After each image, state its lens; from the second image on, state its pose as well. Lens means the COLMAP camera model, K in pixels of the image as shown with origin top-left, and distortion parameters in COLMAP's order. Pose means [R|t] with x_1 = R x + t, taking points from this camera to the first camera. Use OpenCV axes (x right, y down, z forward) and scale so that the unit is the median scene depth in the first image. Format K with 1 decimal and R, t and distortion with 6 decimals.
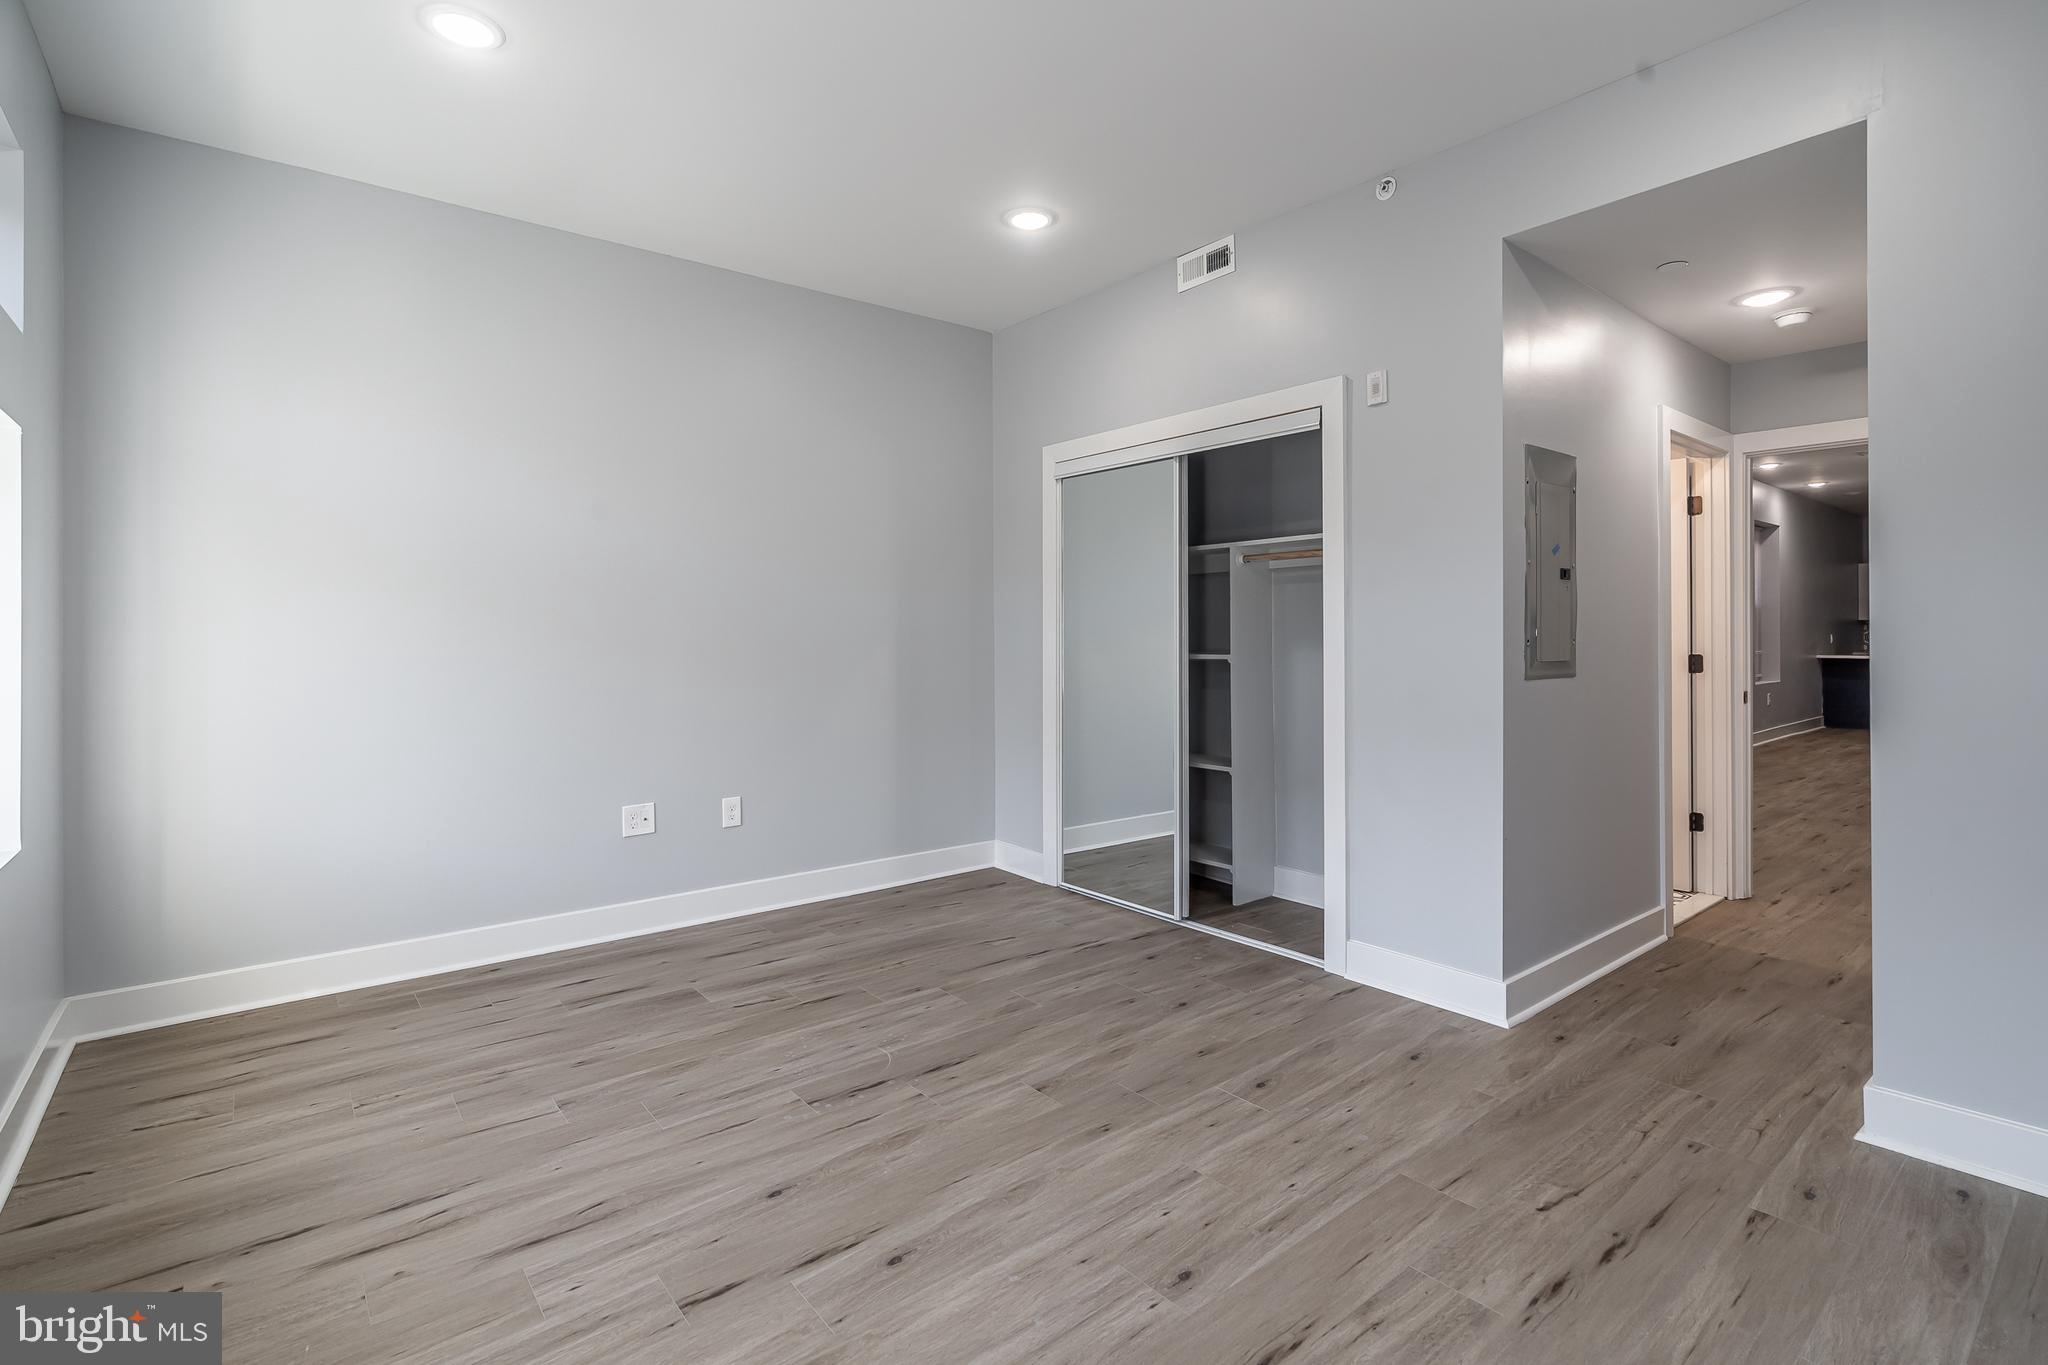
lens RADIAL K [[953.8, 0, 1045.6], [0, 953.8, 628.9], [0, 0, 1]] dist [-0.002349, 0.000270]
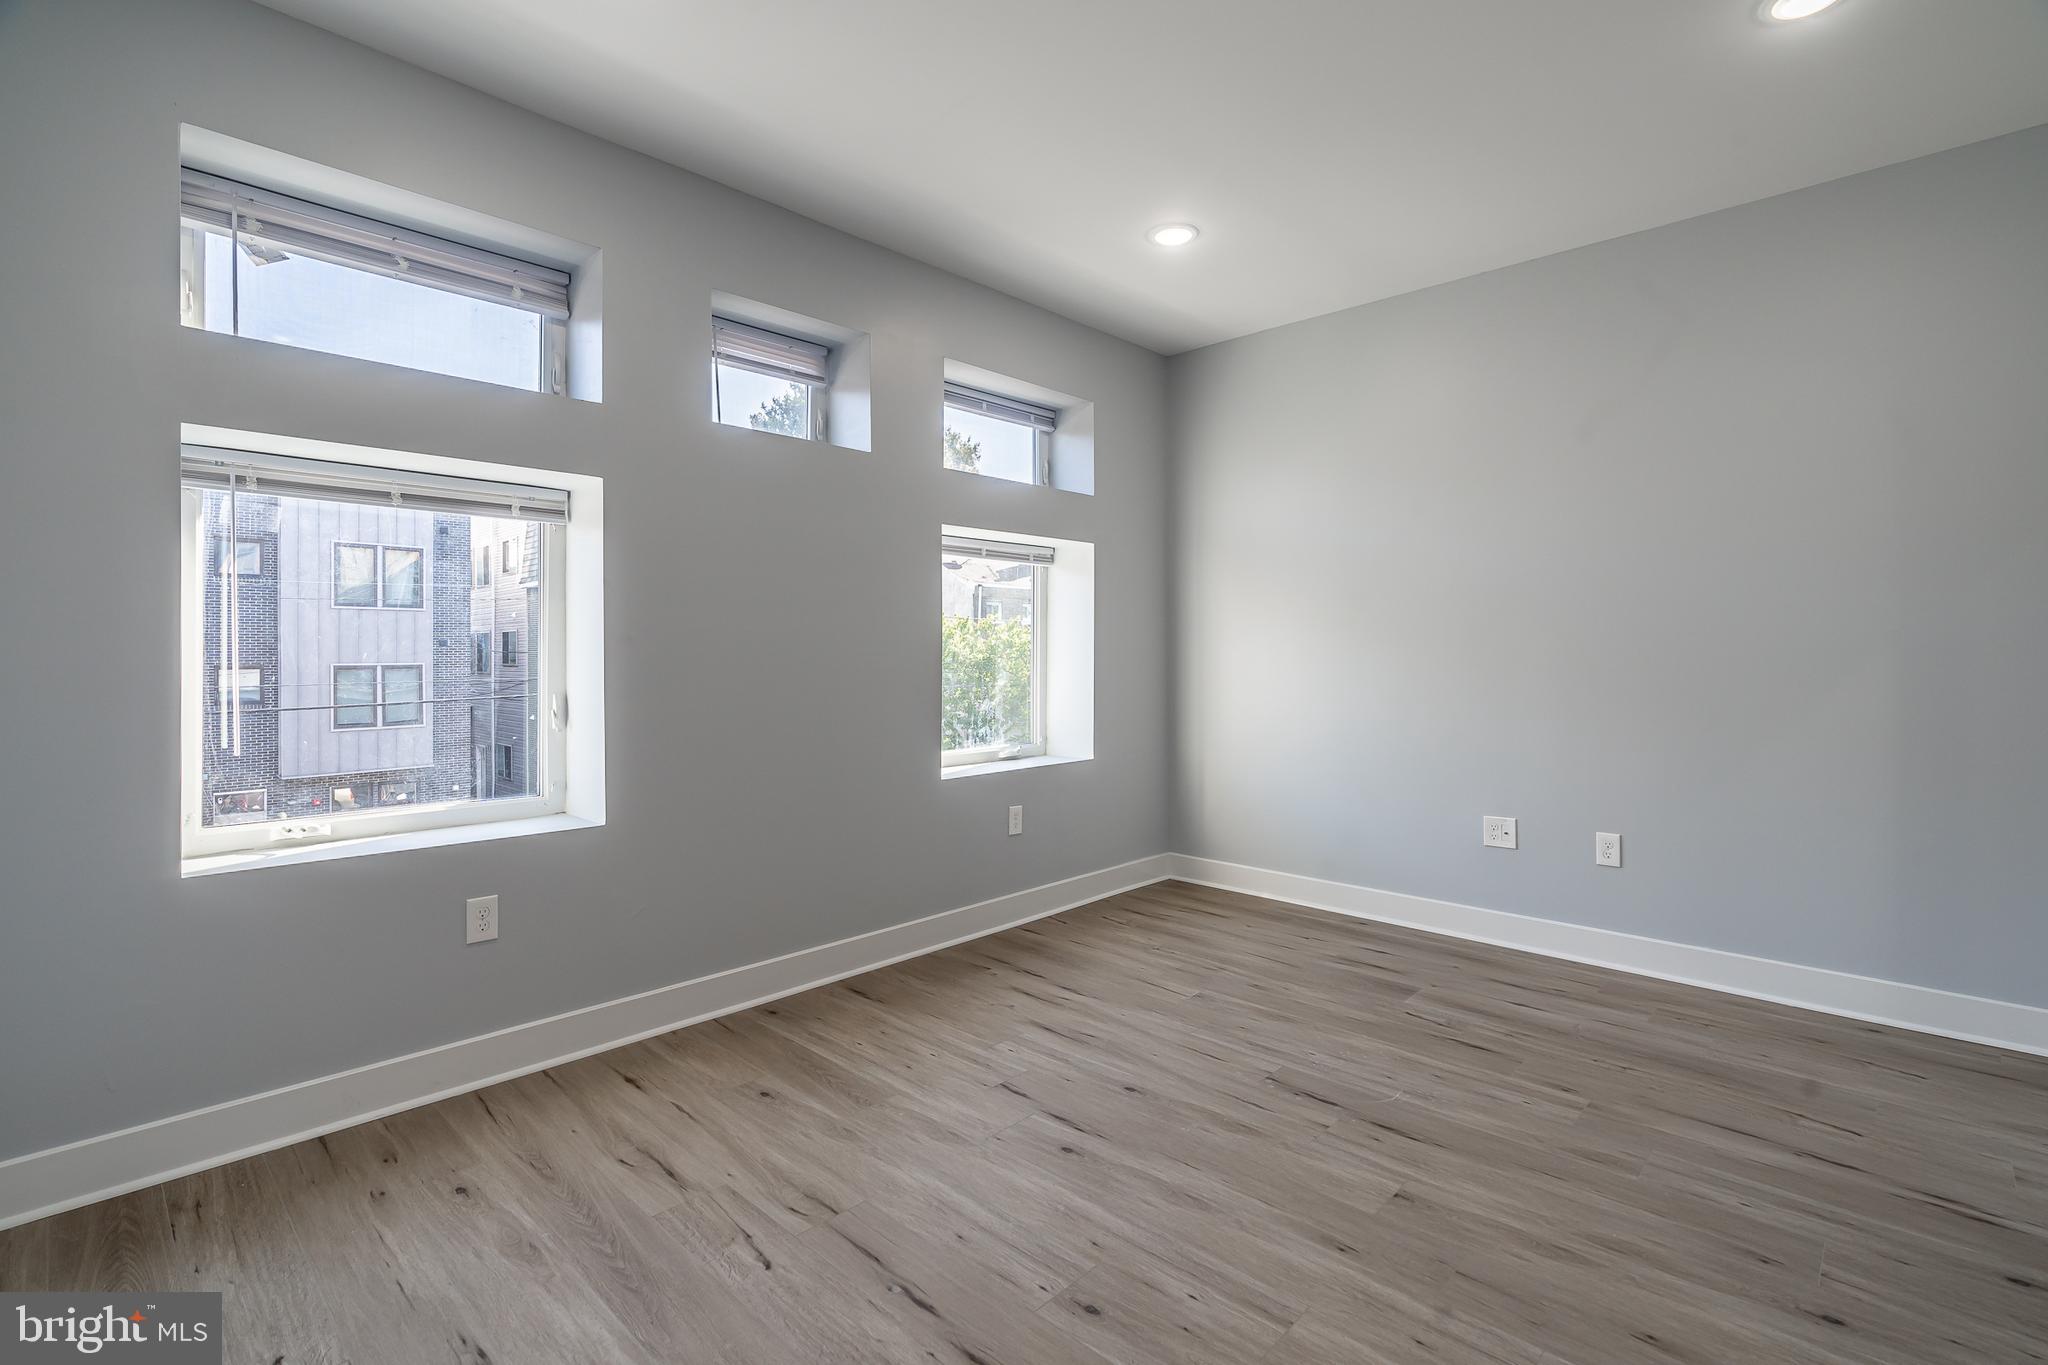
lens RADIAL K [[953.8, 0, 1045.6], [0, 953.8, 628.9], [0, 0, 1]] dist [-0.002349, 0.000270]
pose [[0.126184, -0.019362, -0.991818, 0.767863], [0.006253, 0.999805, -0.018722, -0.001418], [0.991987, -0.003839, 0.126280, 0.568479]]
